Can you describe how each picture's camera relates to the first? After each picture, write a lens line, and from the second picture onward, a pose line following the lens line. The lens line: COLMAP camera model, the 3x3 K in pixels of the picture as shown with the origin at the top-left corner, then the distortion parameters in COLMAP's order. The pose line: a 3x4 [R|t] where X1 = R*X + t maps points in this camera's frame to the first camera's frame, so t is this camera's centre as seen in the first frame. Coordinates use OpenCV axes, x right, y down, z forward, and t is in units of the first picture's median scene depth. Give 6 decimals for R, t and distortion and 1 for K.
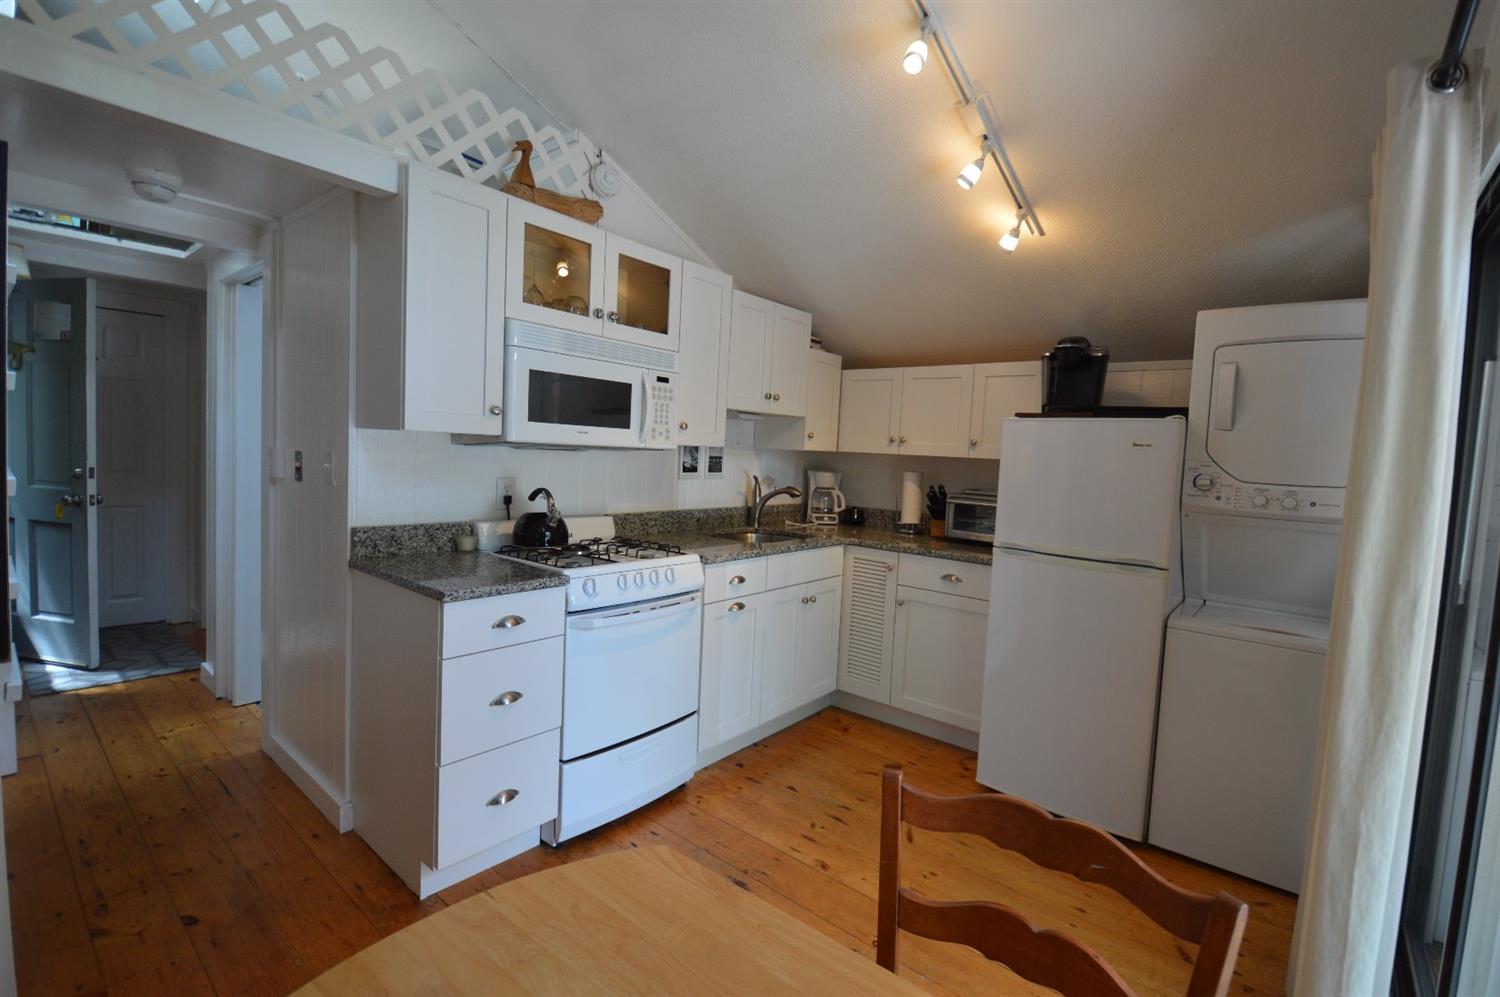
lens RADIAL K [[673.5, 0, 753.9], [0, 673.5, 493.8], [0, 0, 1]] dist [0.011029, -0.019253]
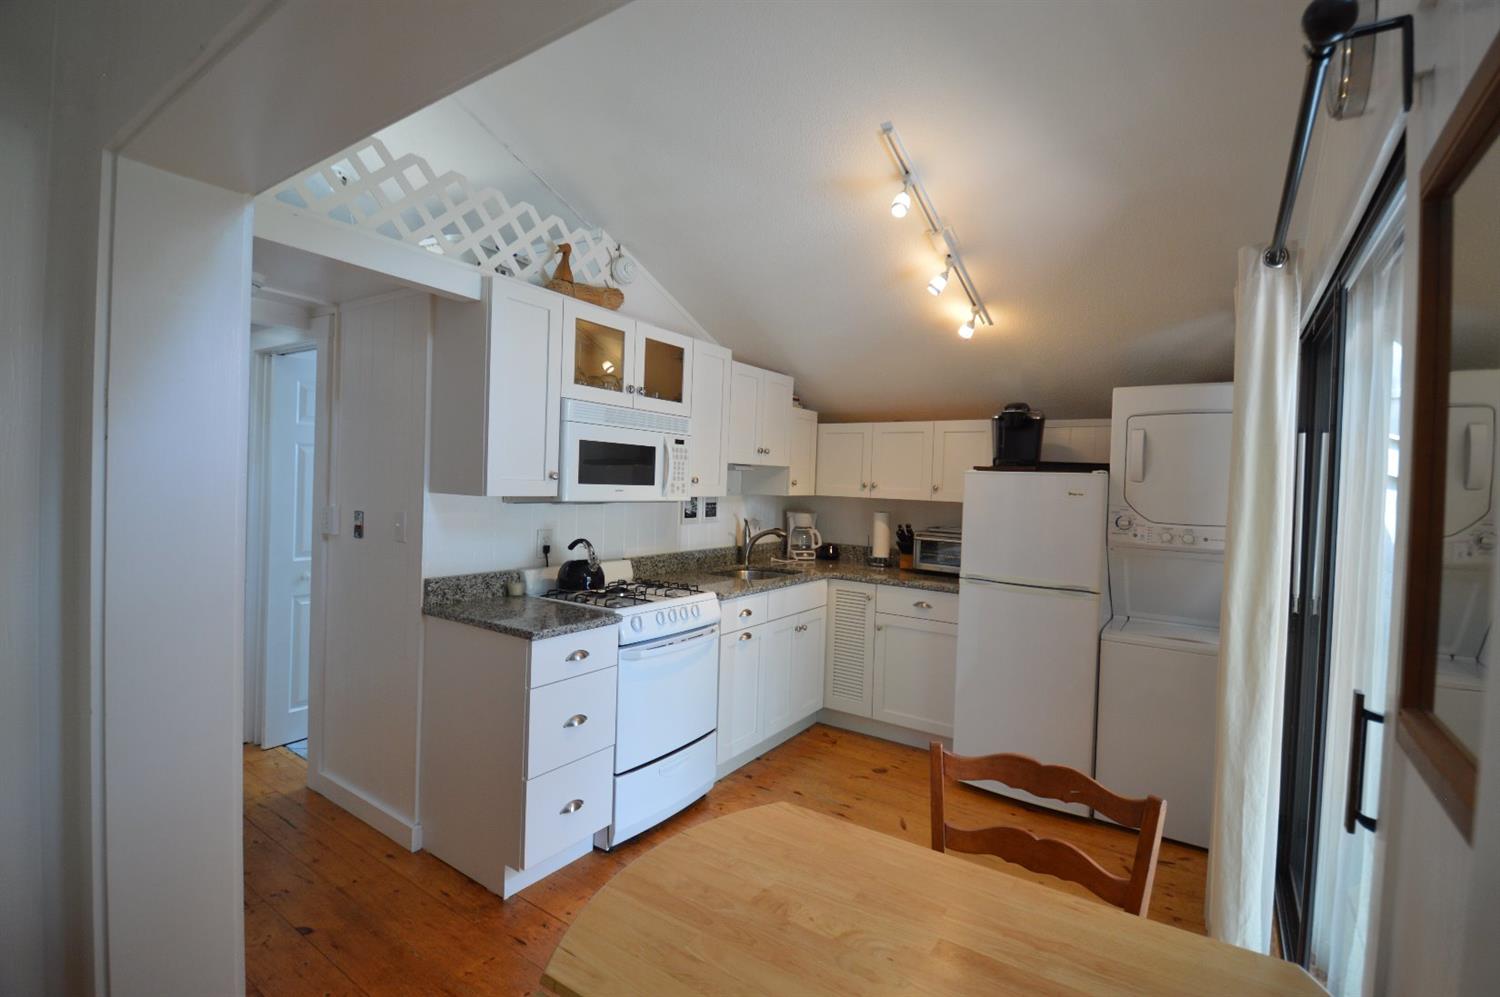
lens RADIAL K [[673.5, 0, 753.9], [0, 673.5, 493.8], [0, 0, 1]] dist [0.011029, -0.019253]
pose [[0.995624, -0.018051, 0.091689, -0.127070], [0.021985, 0.998872, -0.042077, -0.030882], [-0.090826, 0.043909, 0.994898, -0.181727]]
